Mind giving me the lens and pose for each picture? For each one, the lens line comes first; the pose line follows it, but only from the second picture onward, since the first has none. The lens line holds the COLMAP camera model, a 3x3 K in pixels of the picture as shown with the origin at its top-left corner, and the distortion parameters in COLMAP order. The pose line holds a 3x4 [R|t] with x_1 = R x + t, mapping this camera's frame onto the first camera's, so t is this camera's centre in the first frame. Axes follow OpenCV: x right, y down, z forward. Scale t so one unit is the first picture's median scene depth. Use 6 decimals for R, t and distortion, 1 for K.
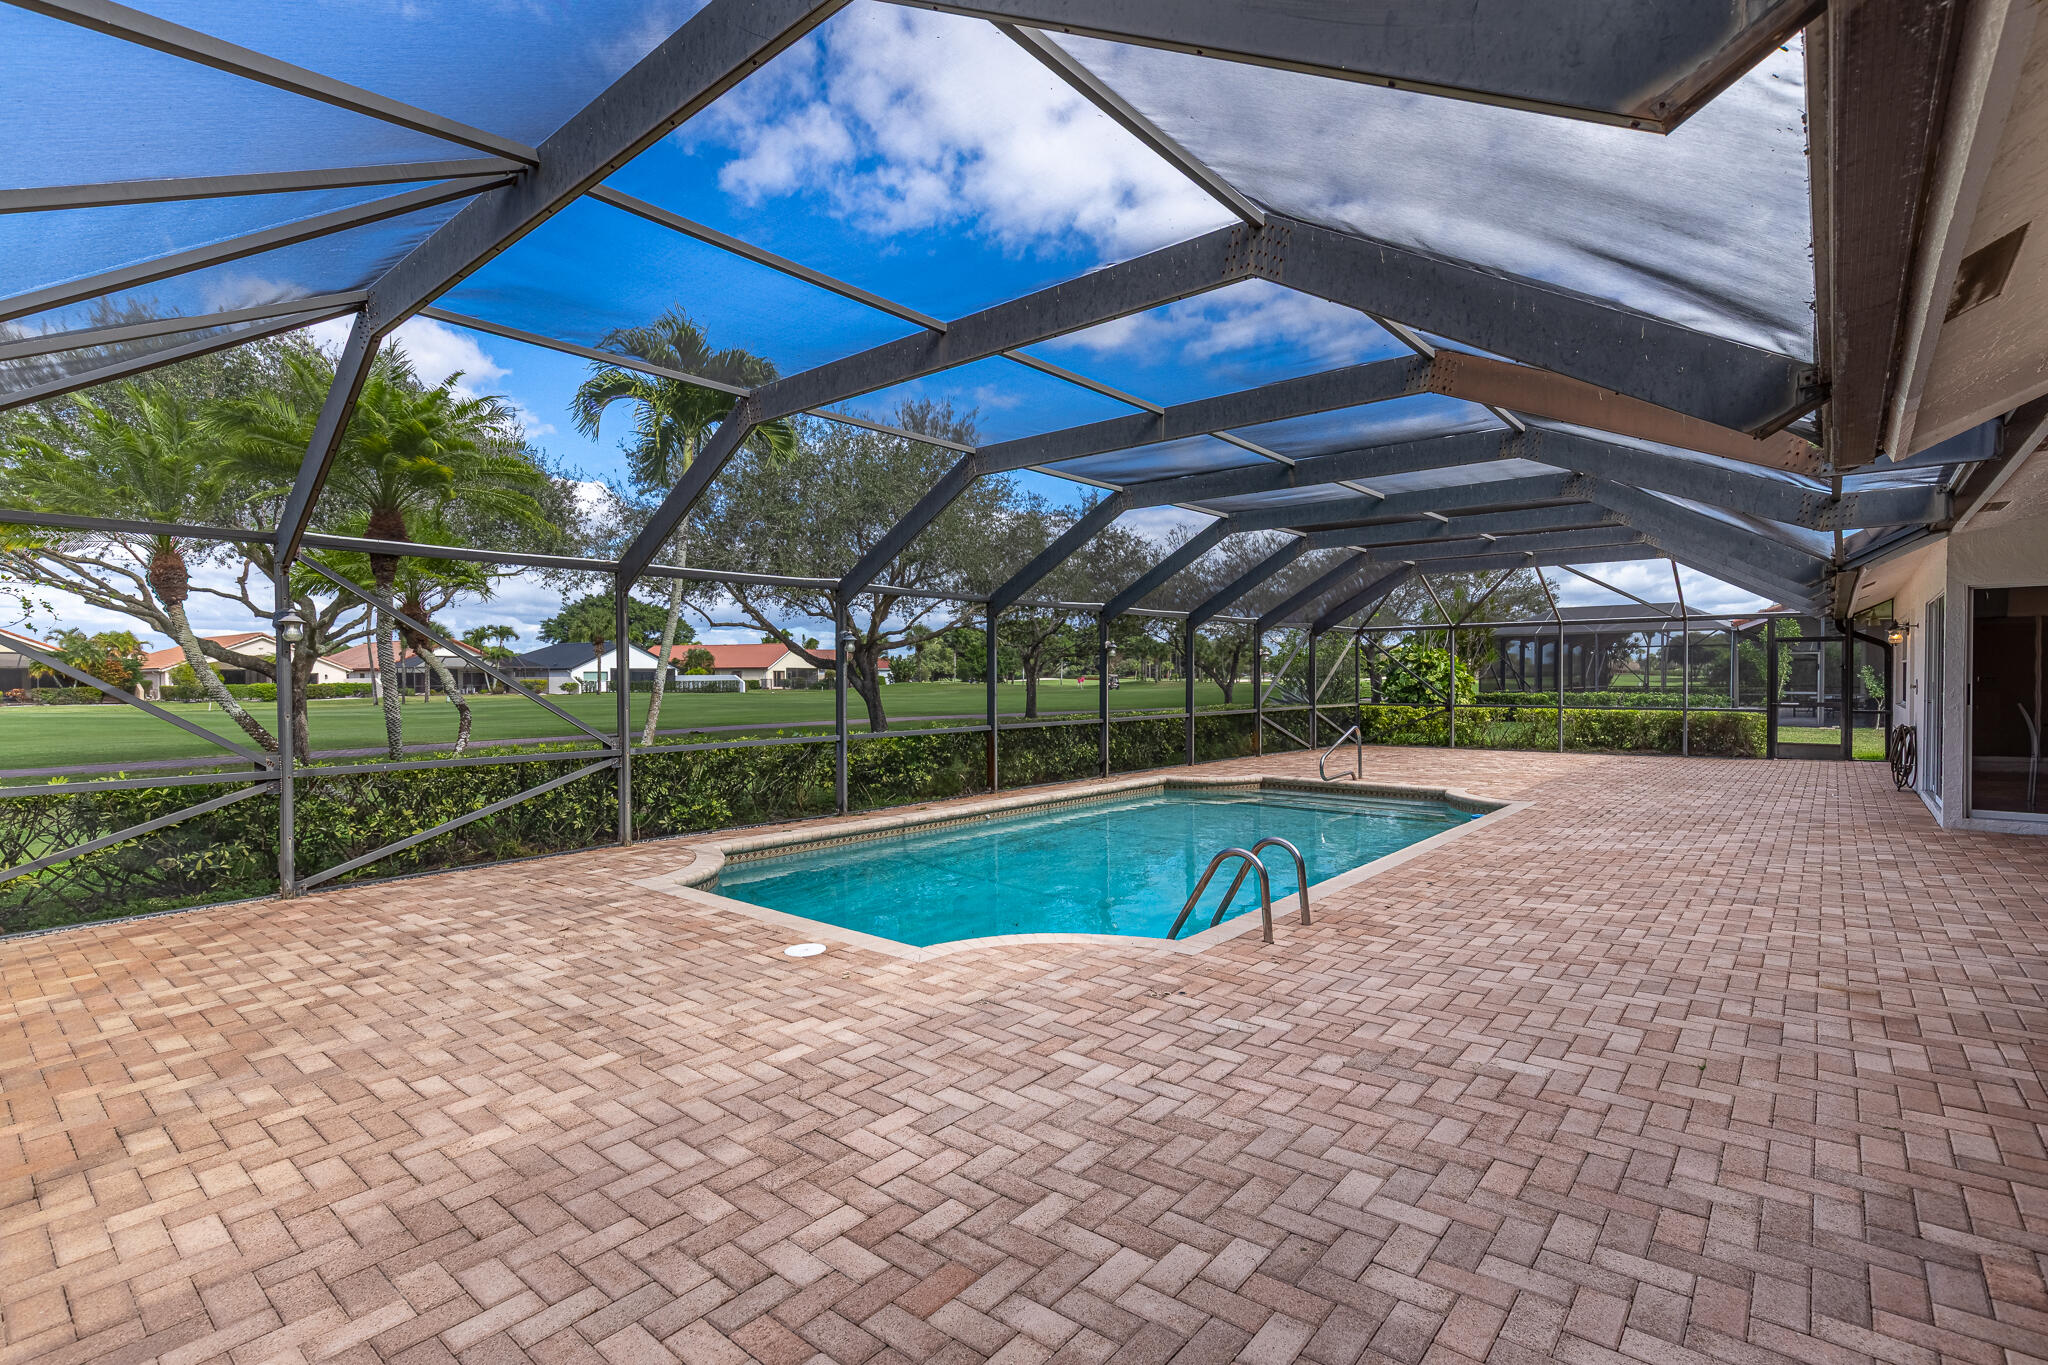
lens RADIAL K [[936.2, 0, 1015.2], [0, 936.2, 687.7], [0, 0, 1]] dist [0.010092, -0.000447]
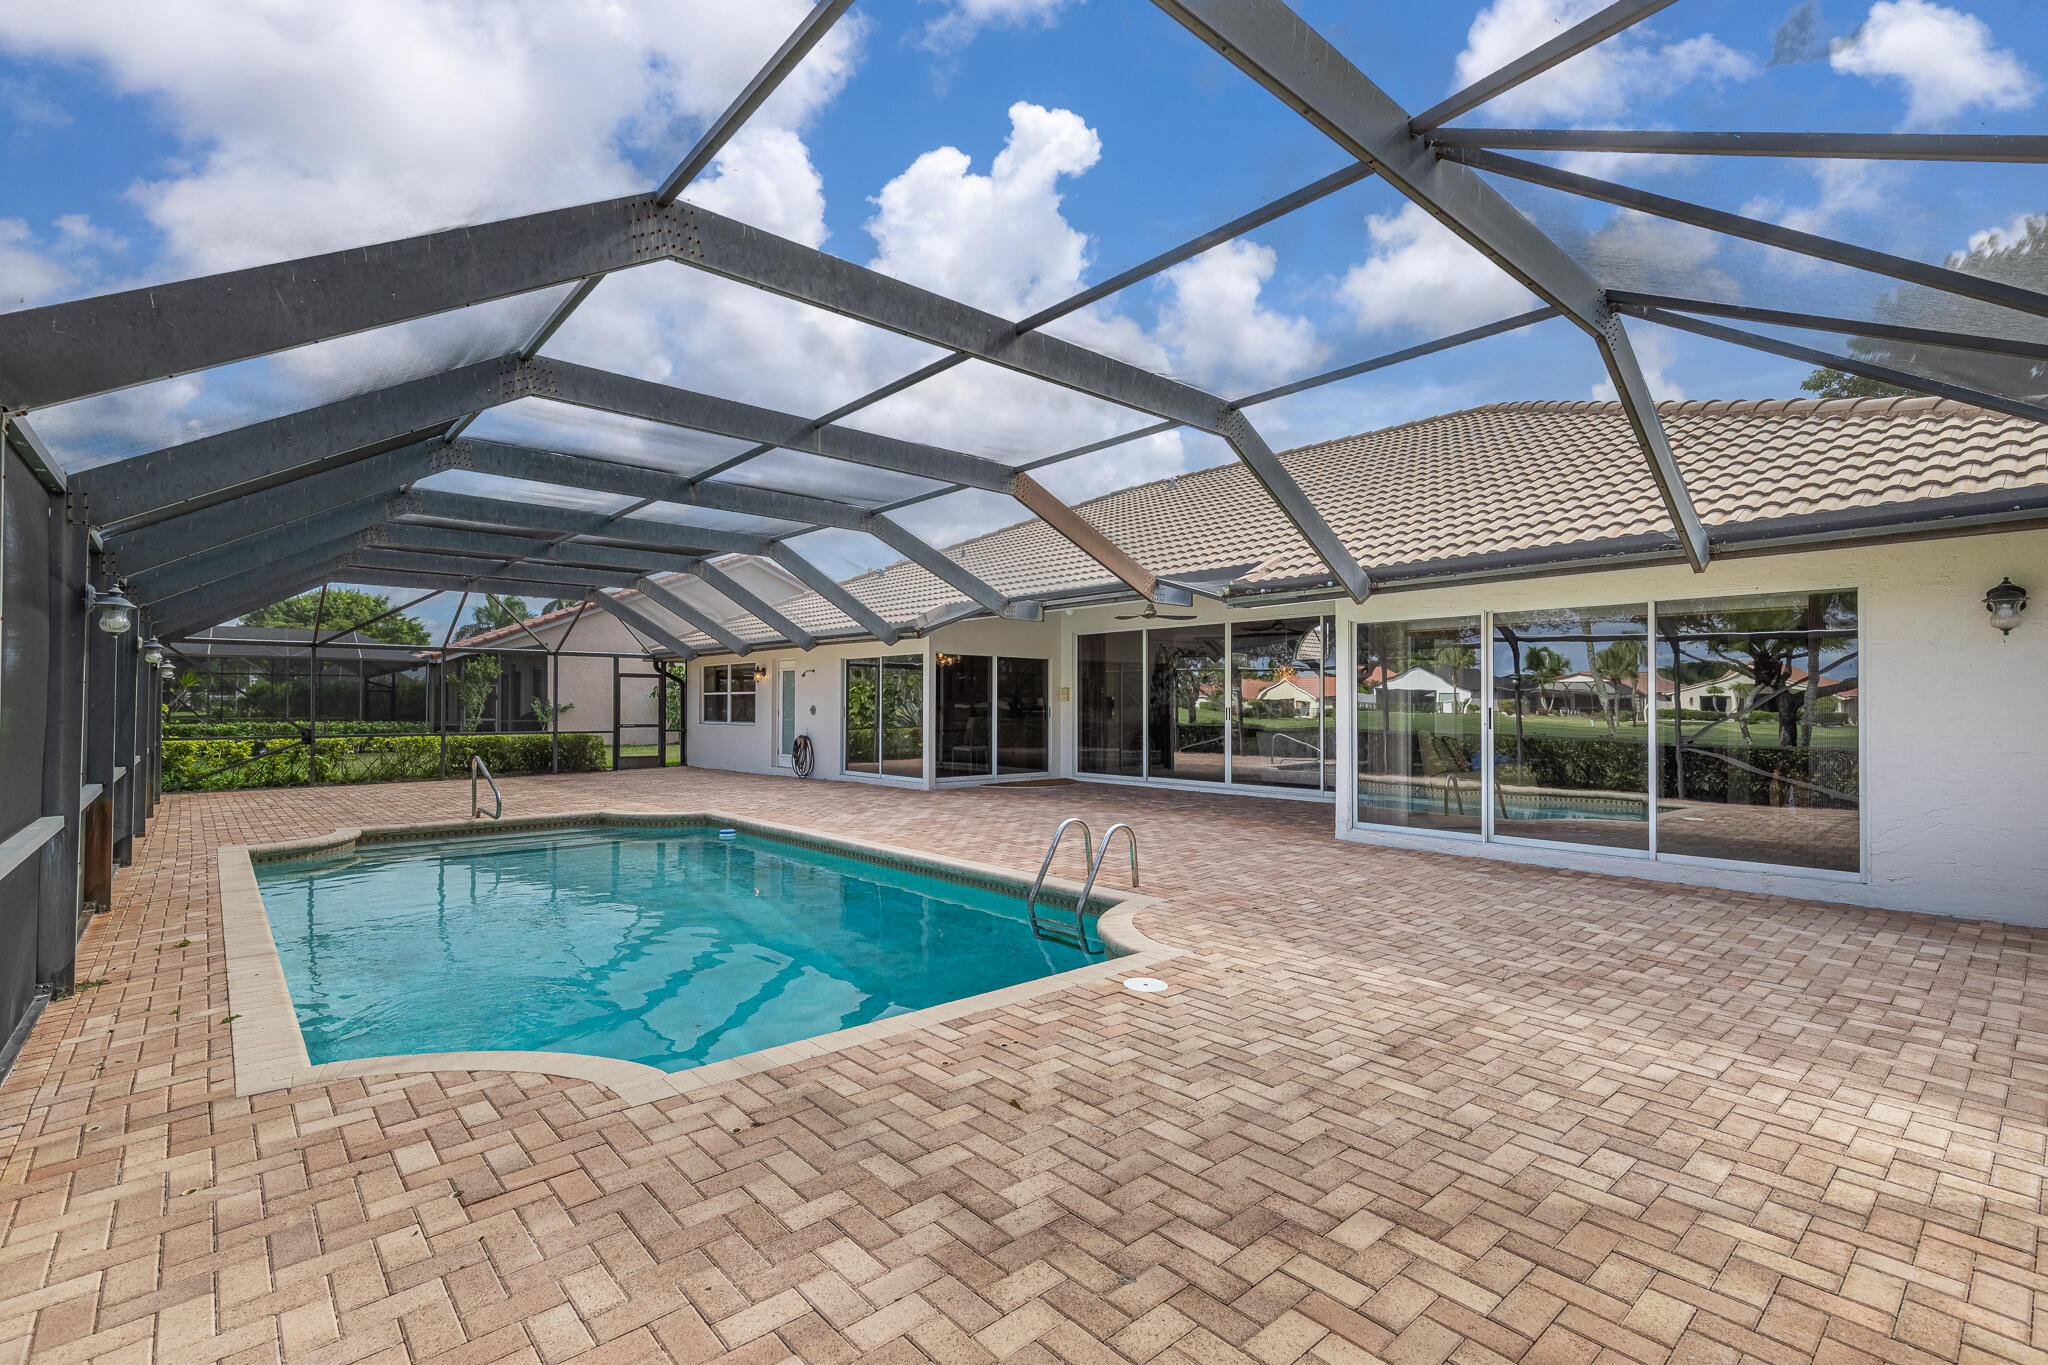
lens RADIAL K [[936.2, 0, 1014.9], [0, 936.2, 686.9], [0, 0, 1]] dist [0.010092, -0.000447]
pose [[0.145115, 0.029174, 0.988985, -1.538494], [0.005269, 0.999528, -0.030258, 0.019255], [-0.989401, 0.009602, 0.144893, 1.314072]]
